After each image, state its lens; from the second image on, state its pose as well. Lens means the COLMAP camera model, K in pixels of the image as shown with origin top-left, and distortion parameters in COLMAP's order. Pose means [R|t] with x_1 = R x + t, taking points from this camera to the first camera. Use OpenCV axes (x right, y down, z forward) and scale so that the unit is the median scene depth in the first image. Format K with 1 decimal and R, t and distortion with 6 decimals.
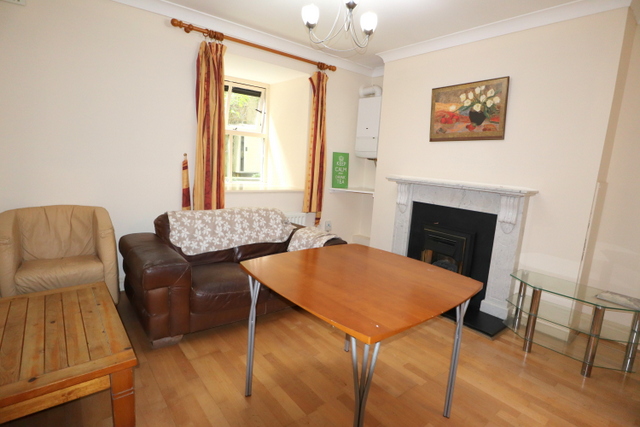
lens RADIAL K [[325.5, 0, 319.8], [0, 325.5, 211.4], [0, 0, 1]] dist [-0.040058, 0.005943]
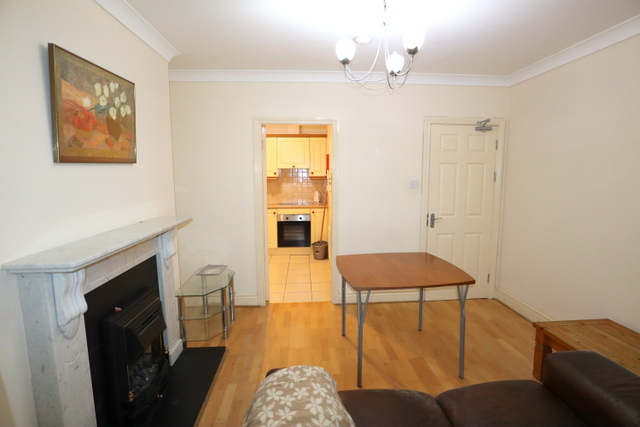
lens RADIAL K [[325.5, 0, 323.6], [0, 325.5, 212.9], [0, 0, 1]] dist [-0.040058, 0.005943]
pose [[-0.816565, -0.130473, 0.562315, -0.239231], [0.038593, 0.959603, 0.278698, -0.281180], [-0.575962, 0.249276, -0.778543, 1.254034]]
